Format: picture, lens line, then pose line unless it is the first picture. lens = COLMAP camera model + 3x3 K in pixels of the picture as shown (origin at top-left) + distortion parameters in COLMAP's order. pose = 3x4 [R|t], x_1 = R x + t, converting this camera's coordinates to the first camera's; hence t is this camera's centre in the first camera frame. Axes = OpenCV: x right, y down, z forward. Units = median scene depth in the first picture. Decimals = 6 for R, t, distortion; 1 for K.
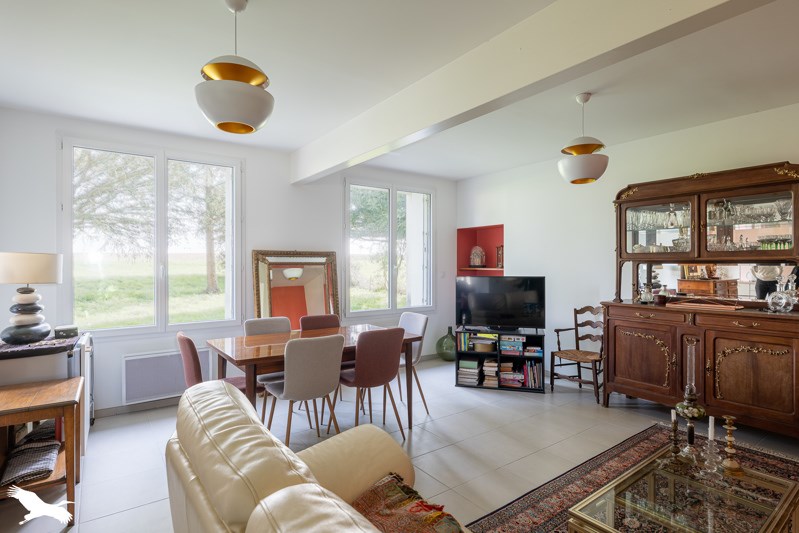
lens RADIAL K [[410.3, 0, 393.2], [0, 410.3, 263.4], [0, 0, 1]] dist [0.001263, -0.000519]
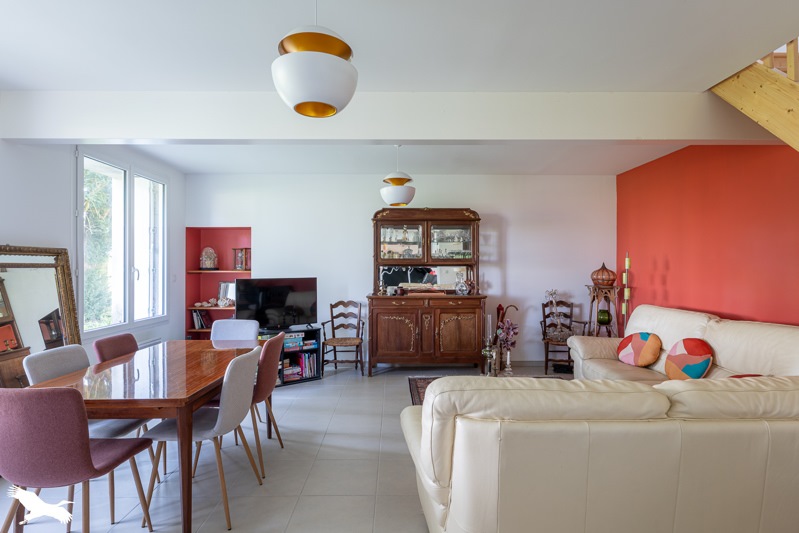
lens RADIAL K [[410.3, 0, 391.7], [0, 410.3, 270.9], [0, 0, 1]] dist [0.001263, -0.000519]
pose [[0.586056, -0.006050, 0.810248, -0.434681], [-0.002609, 0.999953, 0.009354, 0.002480], [-0.810266, -0.007596, 0.586013, 0.162370]]
